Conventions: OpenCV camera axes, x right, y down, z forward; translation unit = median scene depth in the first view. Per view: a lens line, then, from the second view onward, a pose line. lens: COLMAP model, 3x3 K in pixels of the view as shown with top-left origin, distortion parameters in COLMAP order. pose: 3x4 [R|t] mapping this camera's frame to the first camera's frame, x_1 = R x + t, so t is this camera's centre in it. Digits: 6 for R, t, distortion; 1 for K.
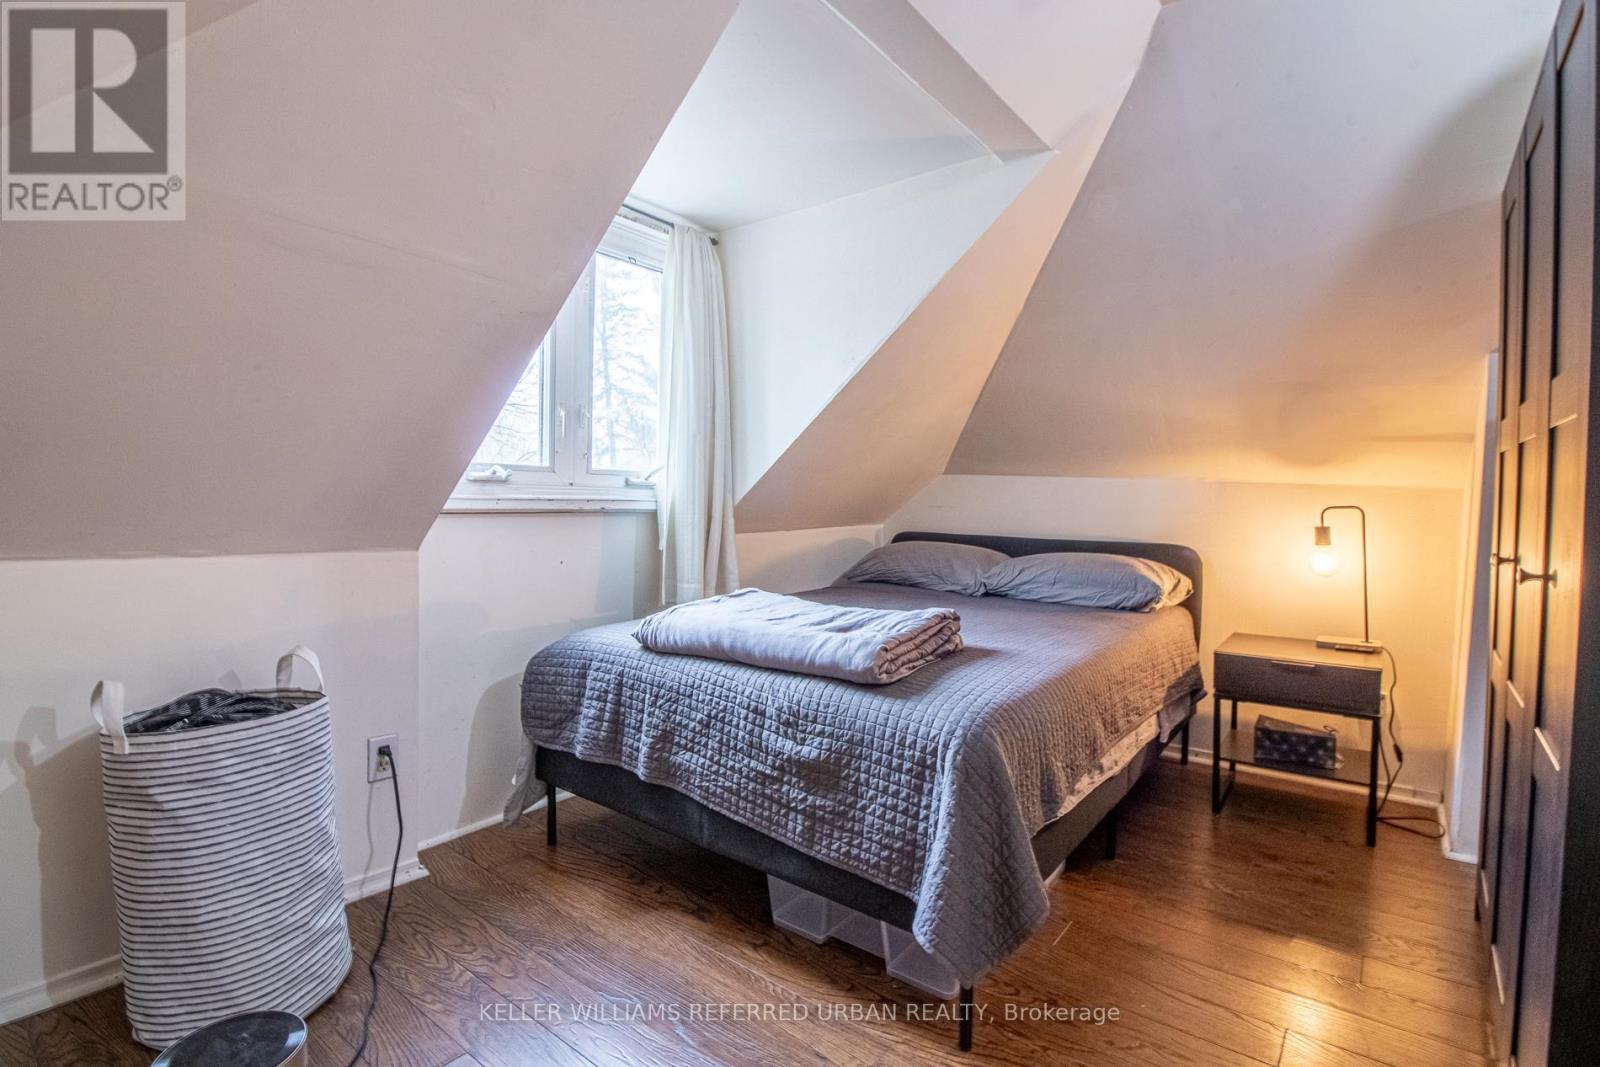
lens RADIAL K [[768.0, 0, 839.1], [0, 768.0, 516.3], [0, 0, 1]] dist [0.004954, -0.011751]
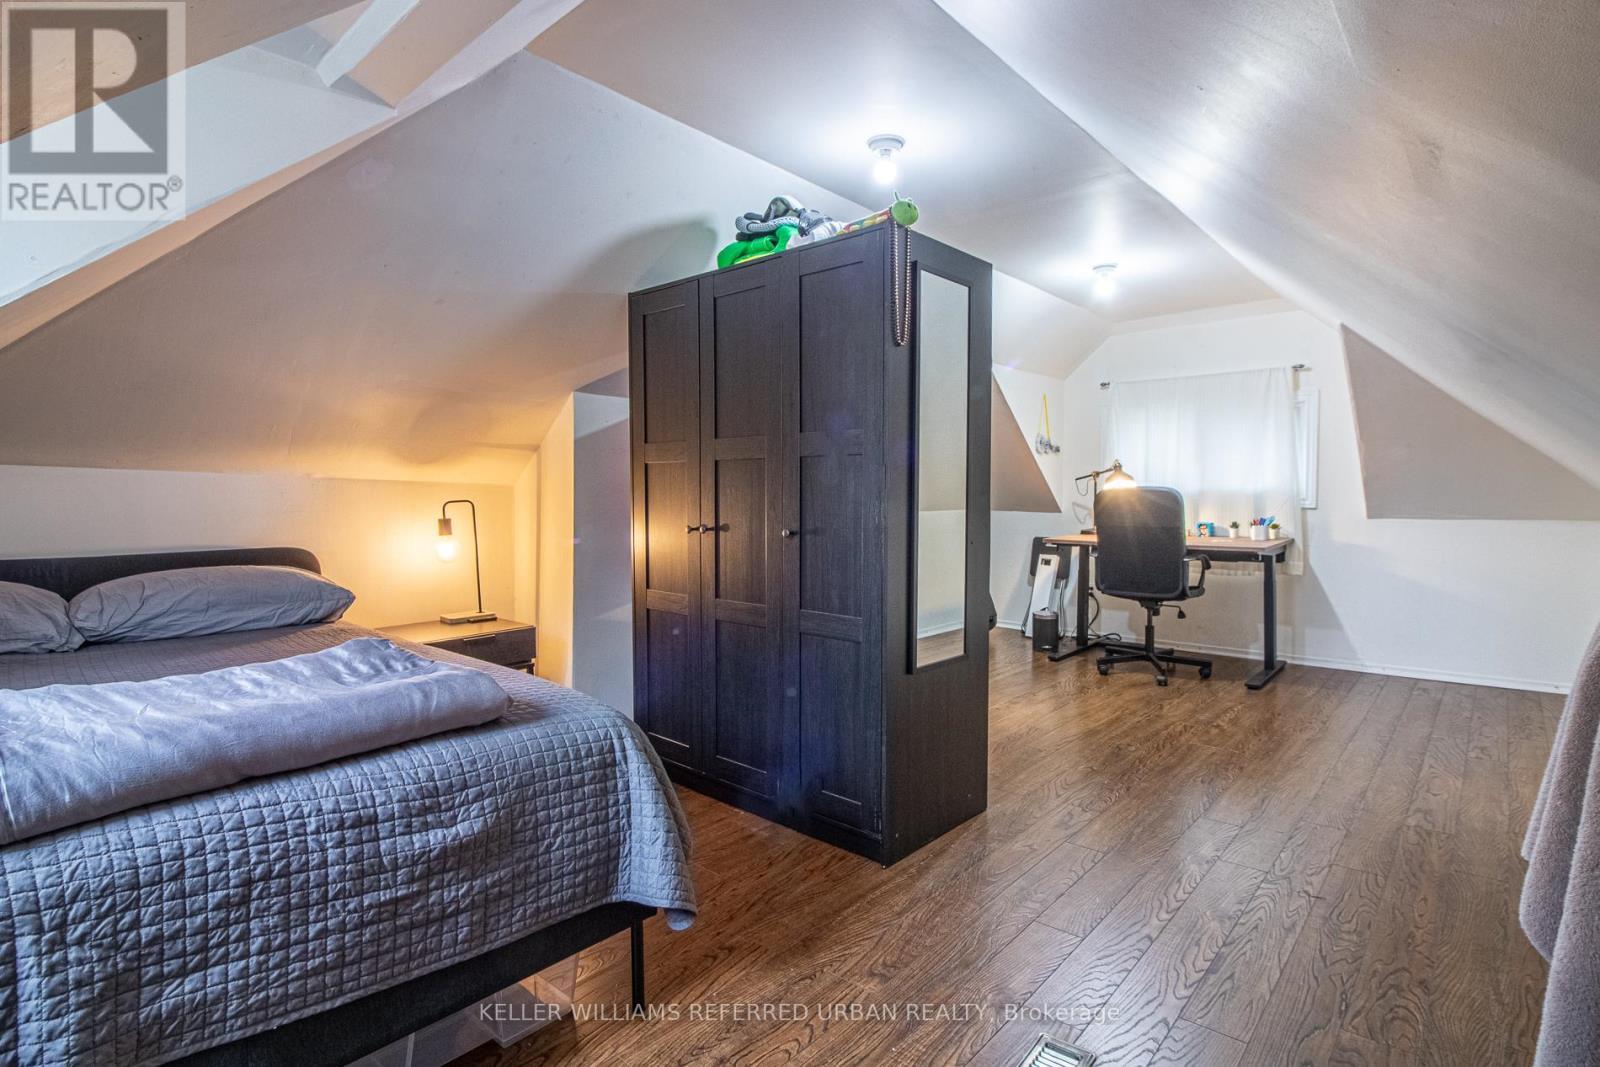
lens RADIAL K [[768.0, 0, 839.1], [0, 768.0, 516.3], [0, 0, 1]] dist [0.004954, -0.011751]
pose [[0.073525, -0.040286, 0.996479, -0.721438], [0.032512, 0.998749, 0.037979, -0.022780], [-0.996763, 0.029606, 0.074743, 0.522913]]
